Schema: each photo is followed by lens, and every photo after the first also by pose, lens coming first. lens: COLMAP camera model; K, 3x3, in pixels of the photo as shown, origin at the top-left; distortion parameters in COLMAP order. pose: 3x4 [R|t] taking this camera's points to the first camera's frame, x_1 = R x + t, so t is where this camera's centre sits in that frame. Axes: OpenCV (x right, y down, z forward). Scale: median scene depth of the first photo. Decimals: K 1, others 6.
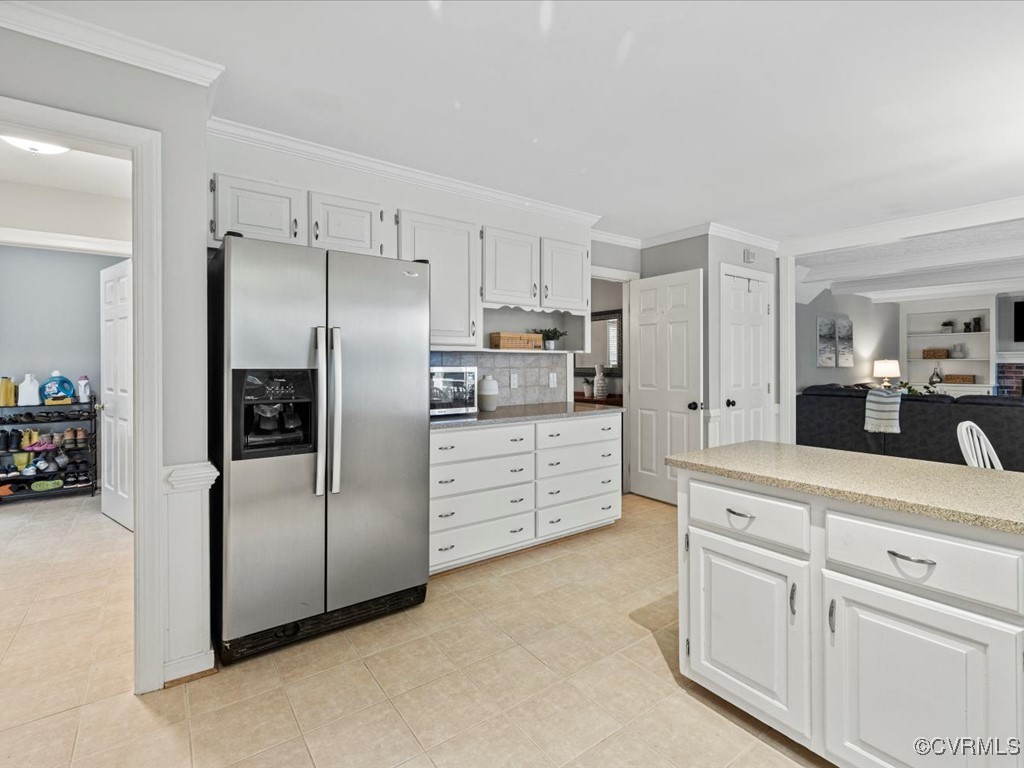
lens RADIAL K [[487.4, 0, 517.6], [0, 487.4, 364.0], [0, 0, 1]] dist [0.002951, 0.000720]
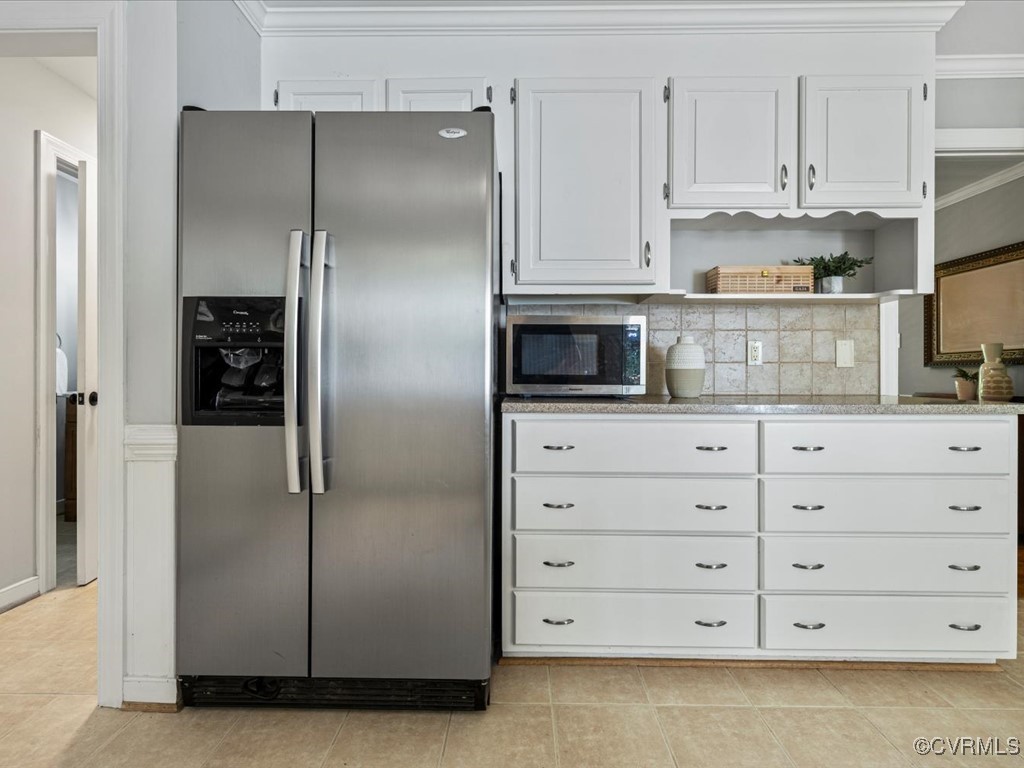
lens RADIAL K [[482.5, 0, 510.1], [0, 482.5, 375.9], [0, 0, 1]] dist [0.000651, 0.000434]
pose [[0.790663, 0.001824, -0.612248, 0.123908], [-0.002128, 0.999998, 0.000231, 0.068625], [0.612247, 0.001120, 0.790665, 0.402314]]
